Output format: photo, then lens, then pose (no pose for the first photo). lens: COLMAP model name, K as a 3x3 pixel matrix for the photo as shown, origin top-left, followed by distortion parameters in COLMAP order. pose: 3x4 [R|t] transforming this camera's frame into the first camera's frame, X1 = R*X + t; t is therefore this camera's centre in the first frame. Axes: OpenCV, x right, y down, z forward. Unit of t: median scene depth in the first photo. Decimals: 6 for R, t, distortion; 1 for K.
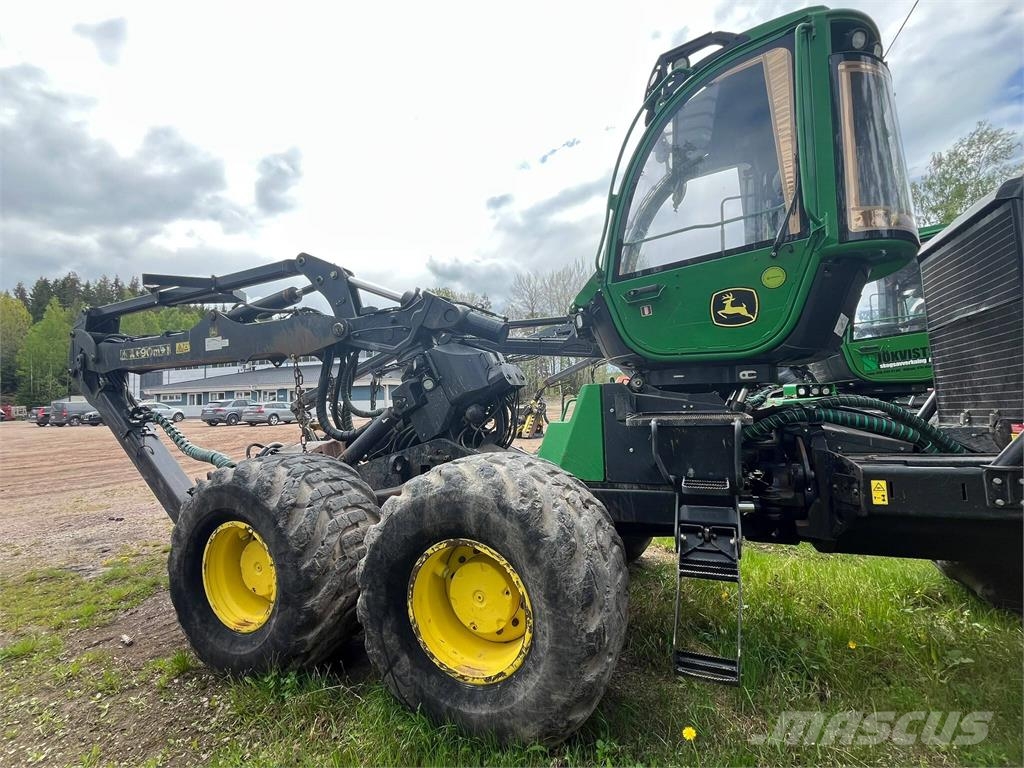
lens RADIAL K [[450.8, 0, 510.7], [0, 450.8, 381.1], [0, 0, 1]] dist [-0.001293, -0.000183]
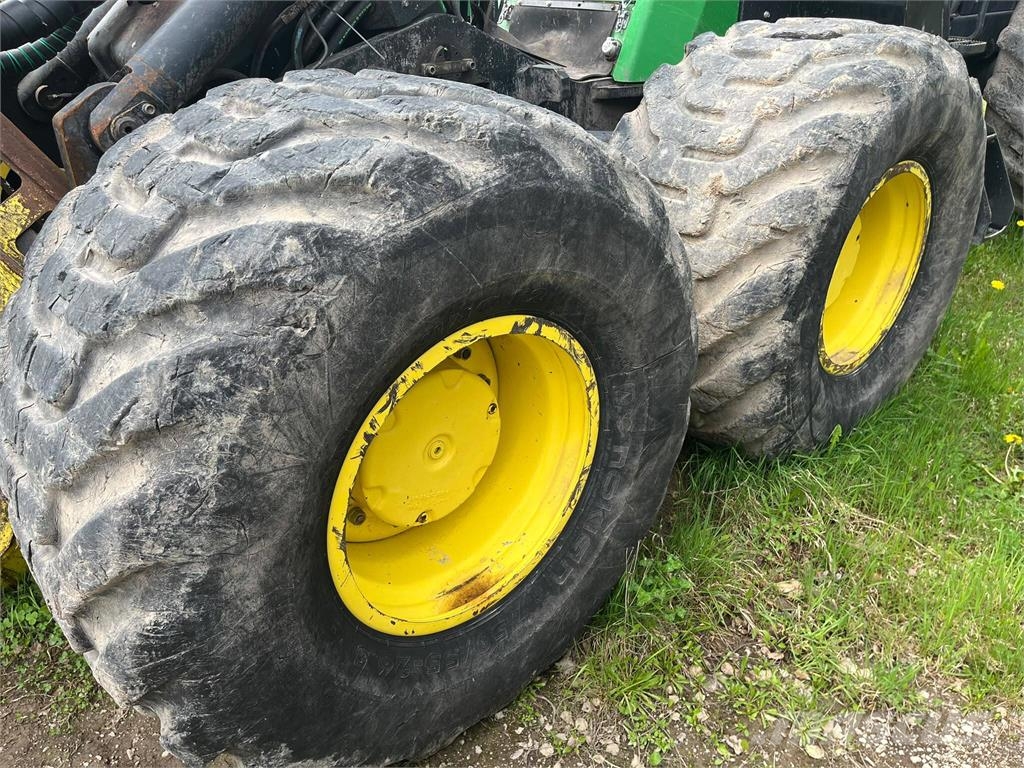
lens RADIAL K [[781.3, 0, 509.1], [0, 781.3, 379.6], [0, 0, 1]] dist [0.081933, -0.118463]
pose [[0.420195, -0.393651, 0.817603, -1.065181], [-0.053790, 0.888616, 0.455487, 0.126859], [-0.905838, -0.235372, 0.352217, 0.846181]]
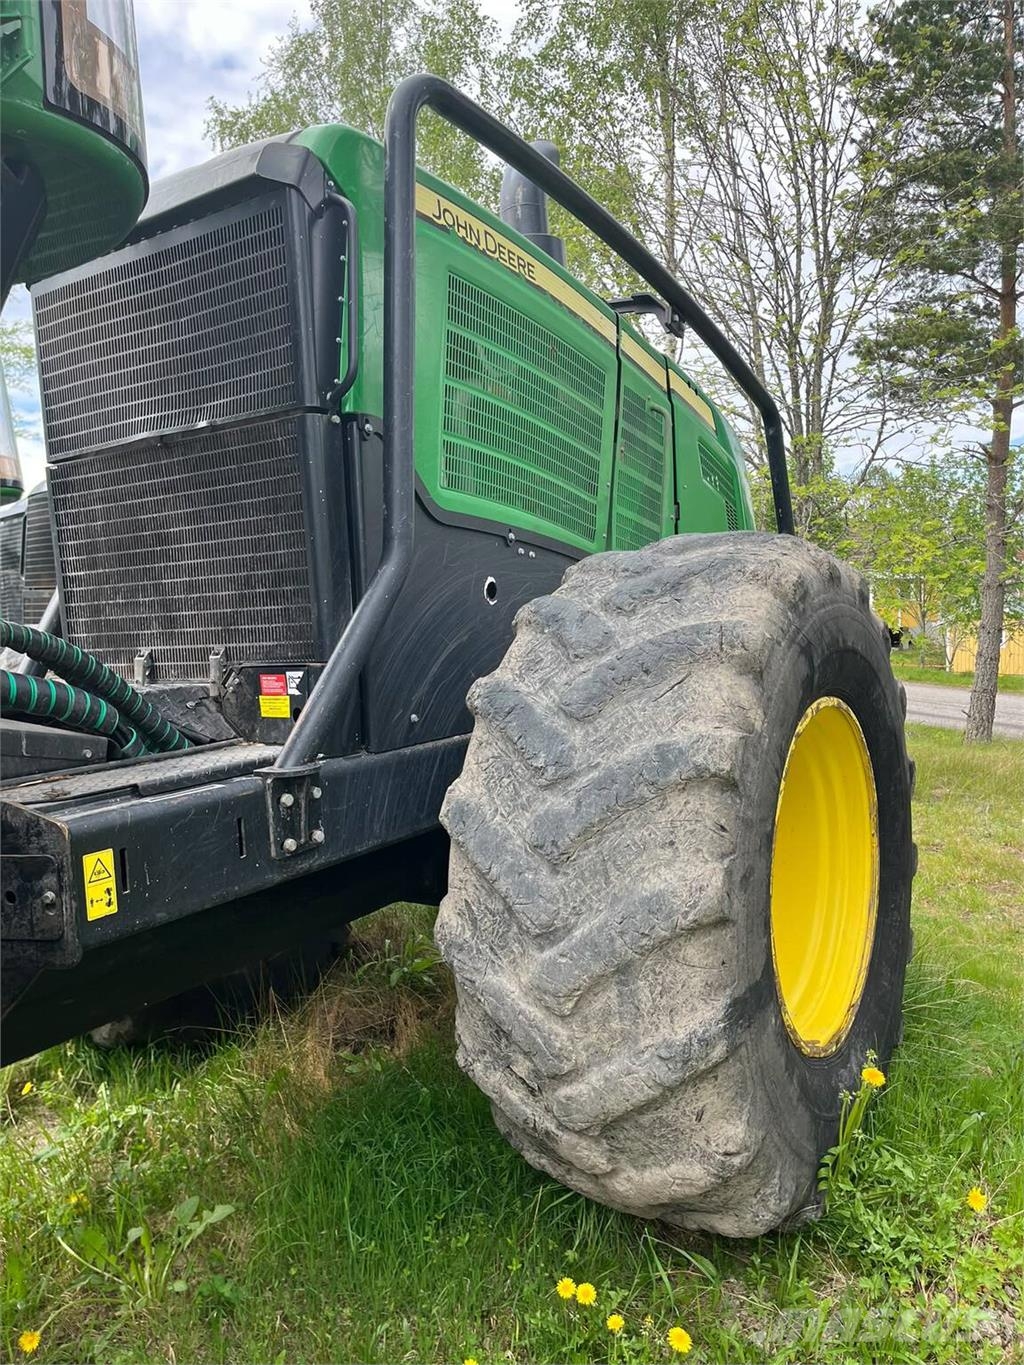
lens RADIAL K [[1024.5, 0, 512.0], [0, 1024.5, 682.5], [0, 0, 1]] dist [0.077960, -0.097979]
pose [[0.181881, -0.049612, 0.982068, 0.073246], [-0.032008, 0.997898, 0.056340, 0.027645], [-0.982799, -0.041681, 0.179911, 0.461838]]
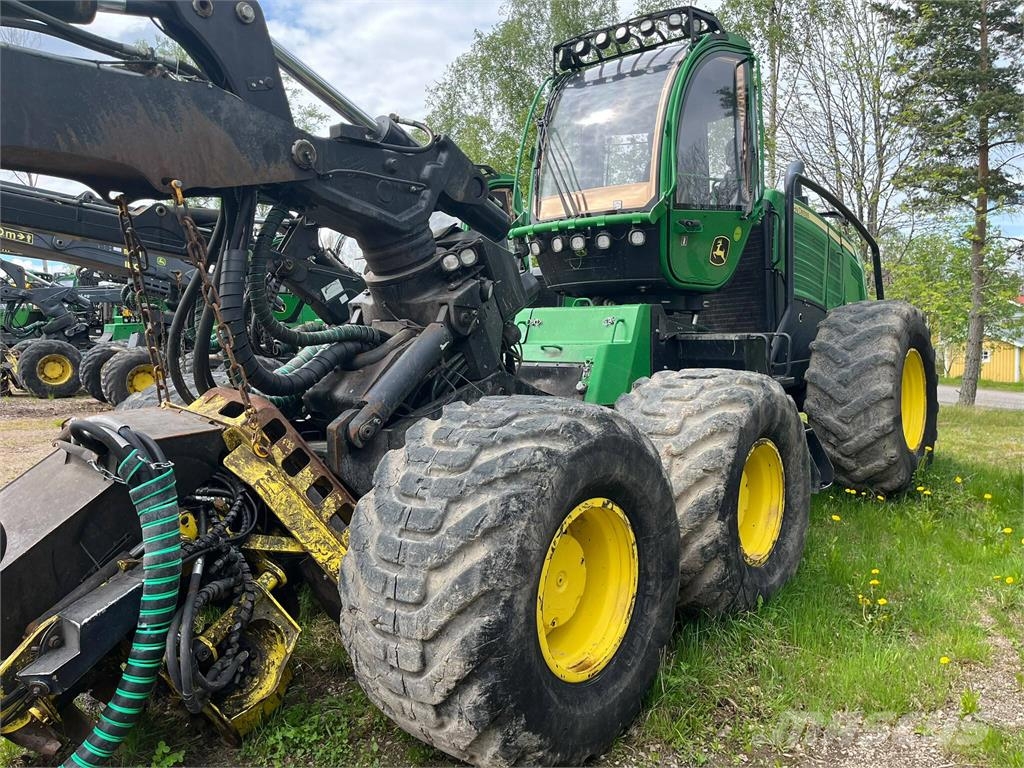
lens RADIAL K [[768.6, 0, 507.9], [0, 768.6, 383.1], [0, 0, 1]] dist [0.077960, -0.097979]
pose [[0.291187, -0.039110, 0.955866, -1.698859], [-0.033086, 0.998155, 0.050920, 0.114509], [-0.956094, -0.046453, 0.289355, 0.859445]]
